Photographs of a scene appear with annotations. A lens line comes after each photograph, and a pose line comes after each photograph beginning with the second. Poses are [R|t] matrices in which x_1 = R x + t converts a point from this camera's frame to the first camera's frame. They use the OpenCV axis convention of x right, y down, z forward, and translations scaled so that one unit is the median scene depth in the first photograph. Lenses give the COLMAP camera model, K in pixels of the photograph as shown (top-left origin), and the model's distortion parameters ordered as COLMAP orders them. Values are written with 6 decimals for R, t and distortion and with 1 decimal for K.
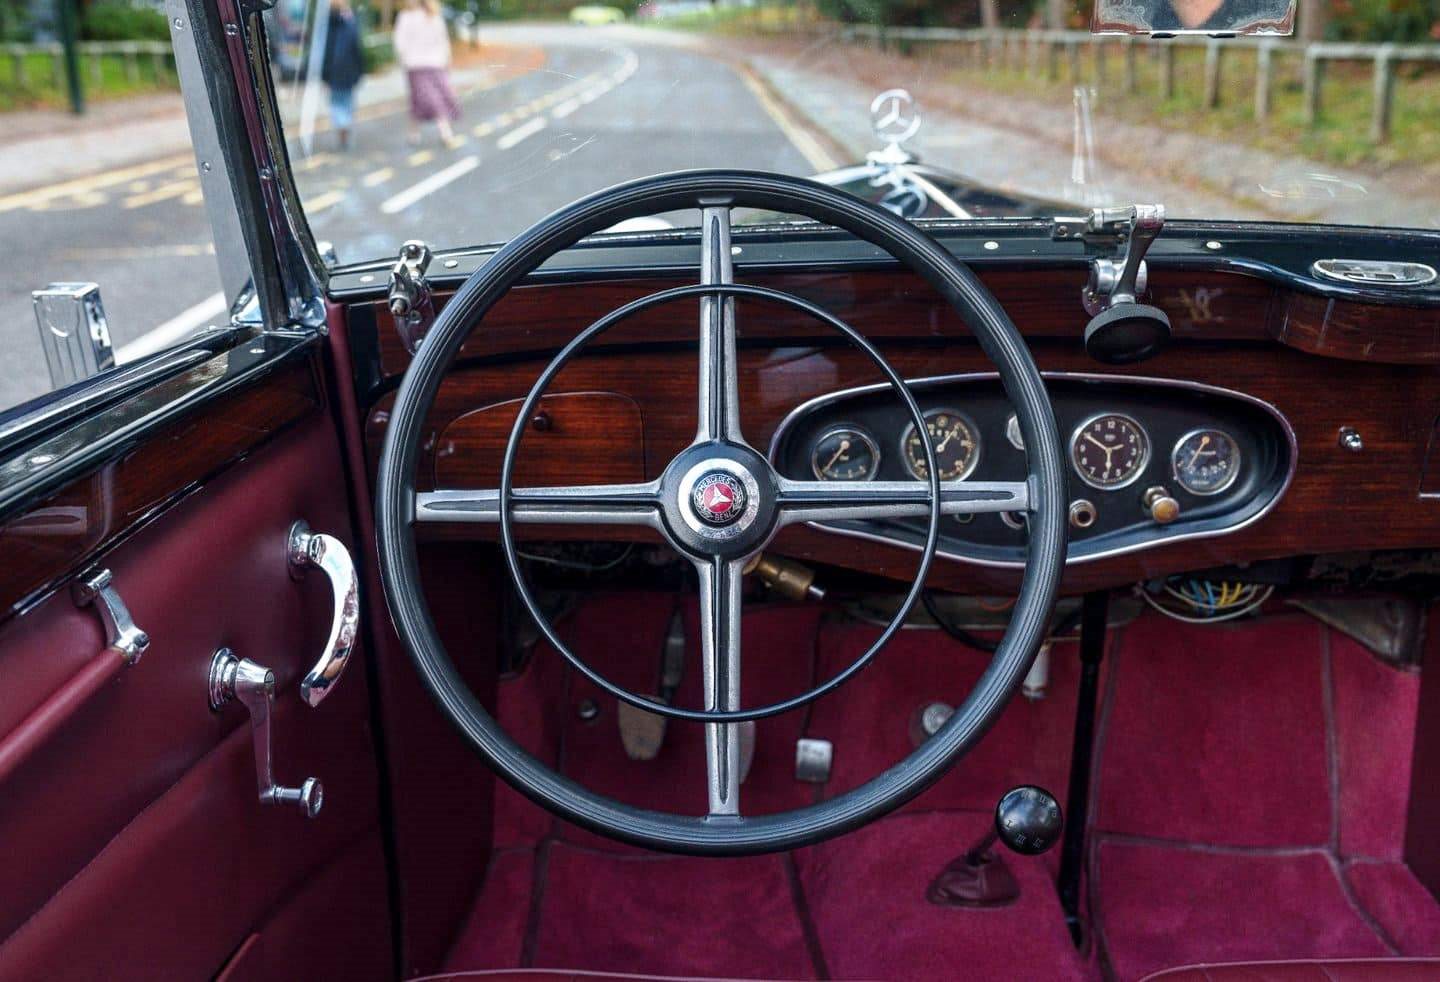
lens RADIAL K [[1479.0, 0, 720.0], [0, 1479.0, 491.0], [0, 0, 1]] dist [0.007235, 0.008566]
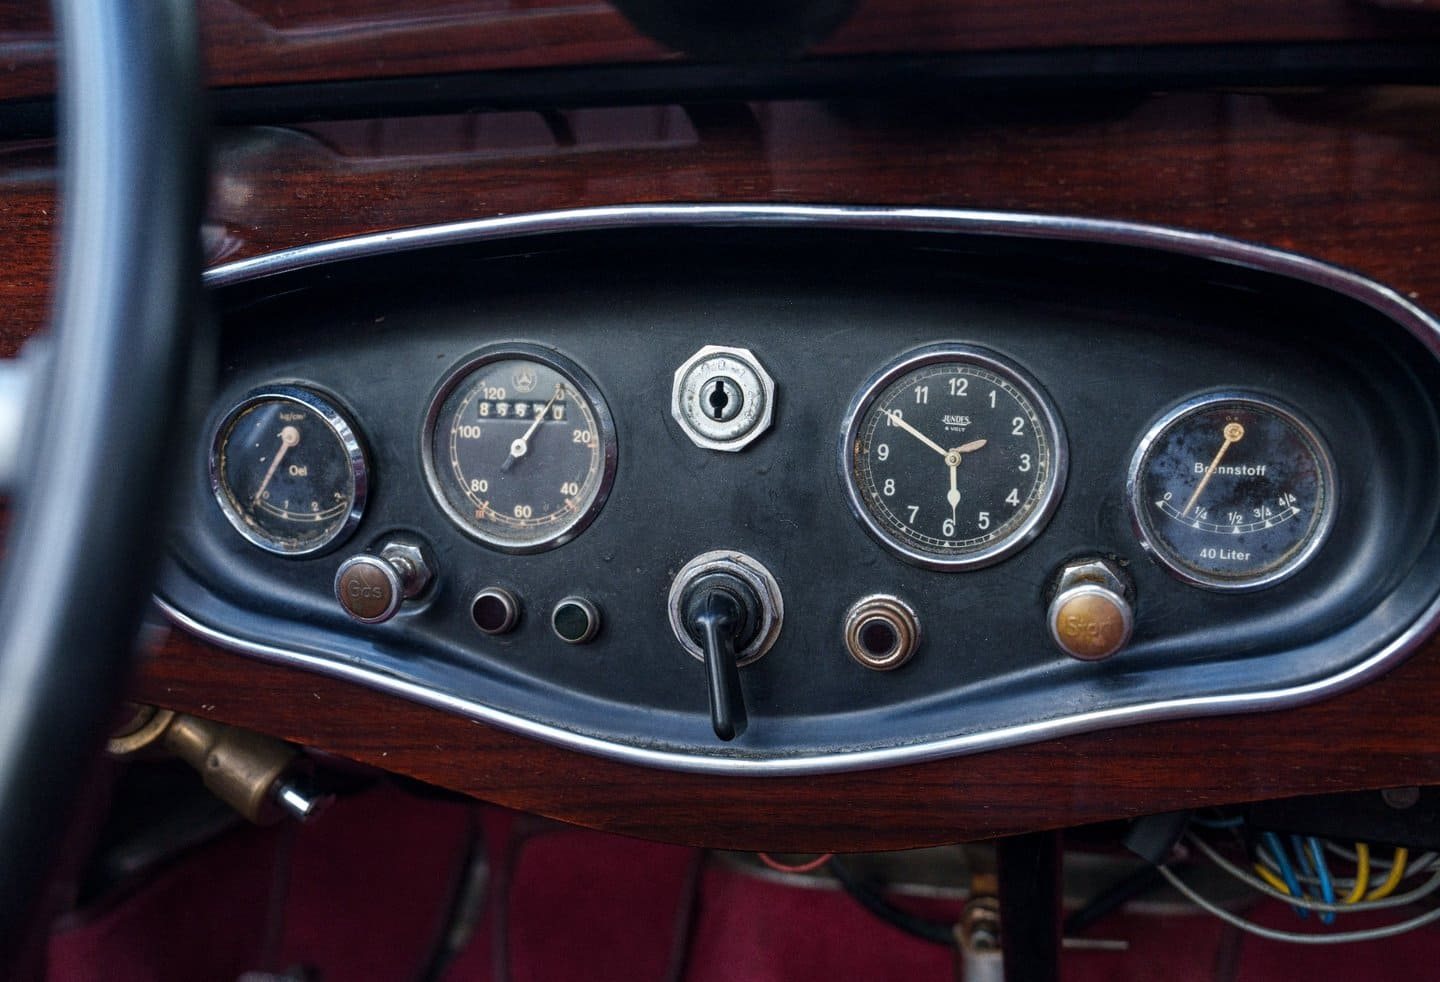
lens RADIAL K [[1479.0, 0, 720.0], [0, 1479.0, 491.0], [0, 0, 1]] dist [0.007235, 0.008566]
pose [[0.976069, 0.015103, -0.216937, 0.286069], [-0.042621, 0.991524, -0.122737, 0.027923], [0.213245, 0.129045, 0.968439, 0.636345]]
